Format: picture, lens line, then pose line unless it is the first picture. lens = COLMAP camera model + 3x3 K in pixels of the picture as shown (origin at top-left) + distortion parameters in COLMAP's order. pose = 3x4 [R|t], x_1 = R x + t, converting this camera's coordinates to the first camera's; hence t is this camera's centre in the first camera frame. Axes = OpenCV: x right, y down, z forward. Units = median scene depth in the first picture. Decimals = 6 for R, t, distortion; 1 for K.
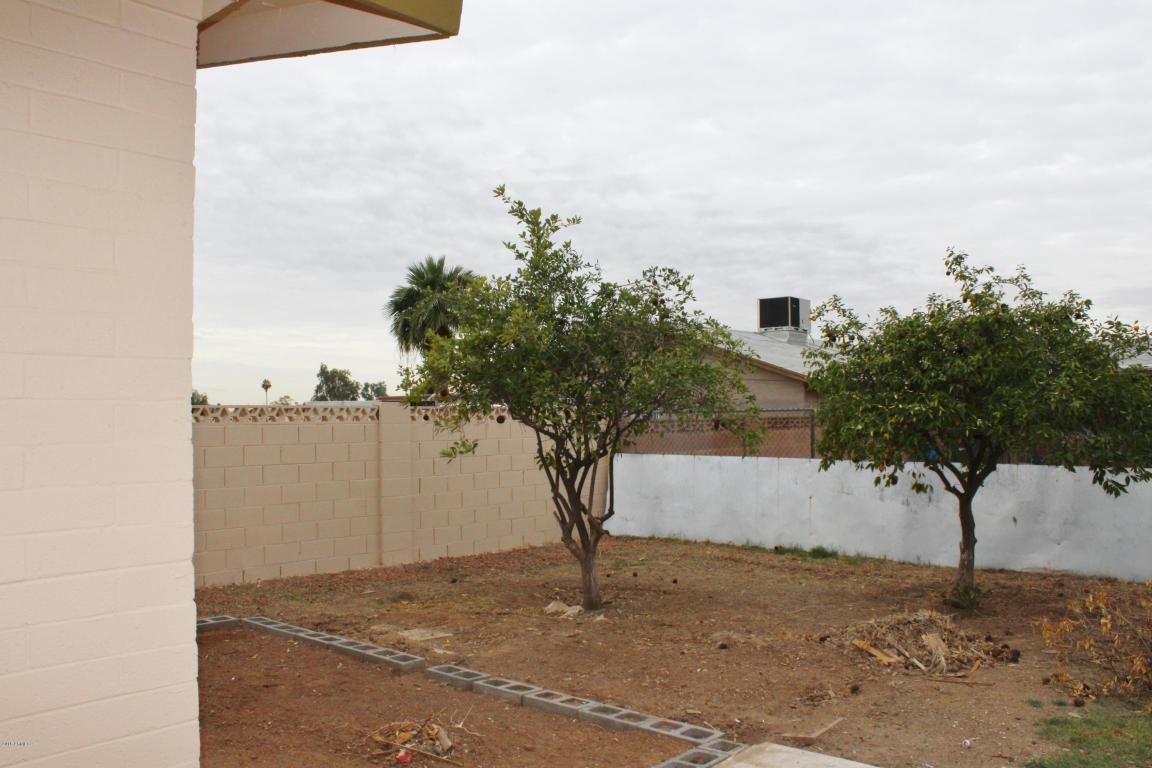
lens RADIAL K [[962.8, 0, 578.2], [0, 962.8, 389.4], [0, 0, 1]] dist [-0.170240, 0.143293]
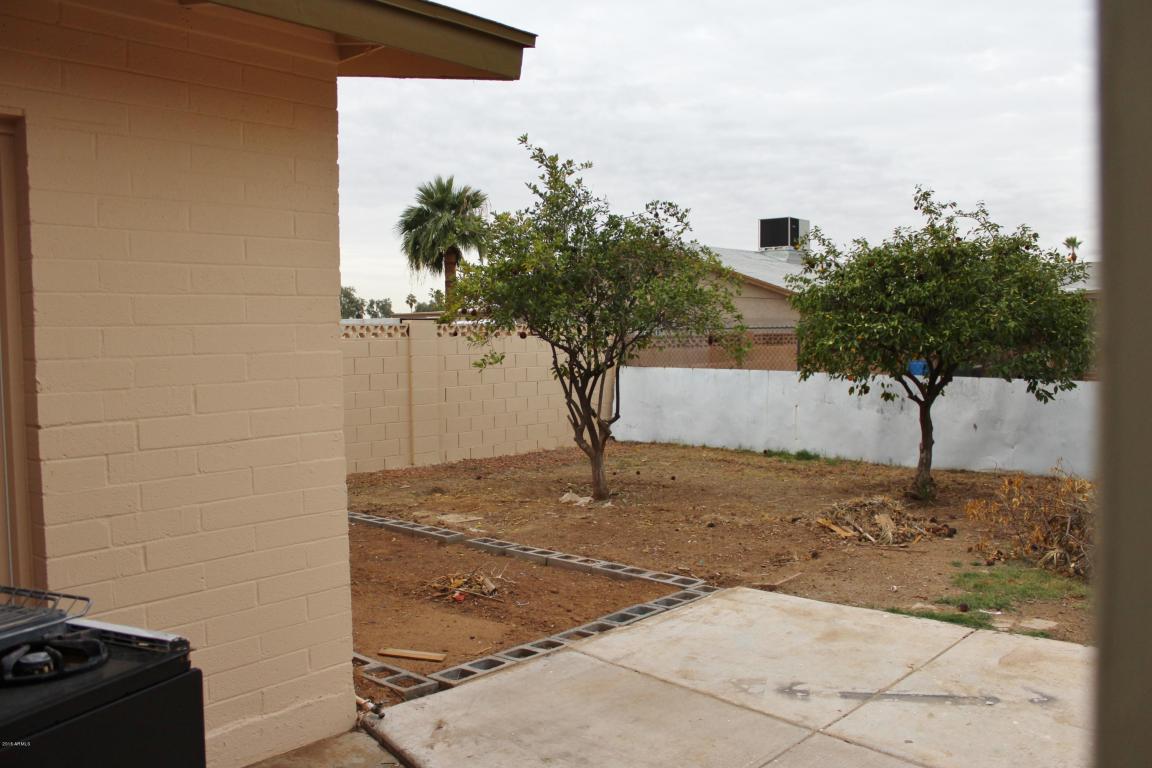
lens RADIAL K [[962.8, 0, 578.2], [0, 962.8, 389.4], [0, 0, 1]] dist [-0.170240, 0.143293]
pose [[0.999989, 0.000090, -0.004595, -0.007679], [0.000310, 0.996210, 0.086982, -0.004290], [0.004586, -0.086983, 0.996199, -0.152150]]
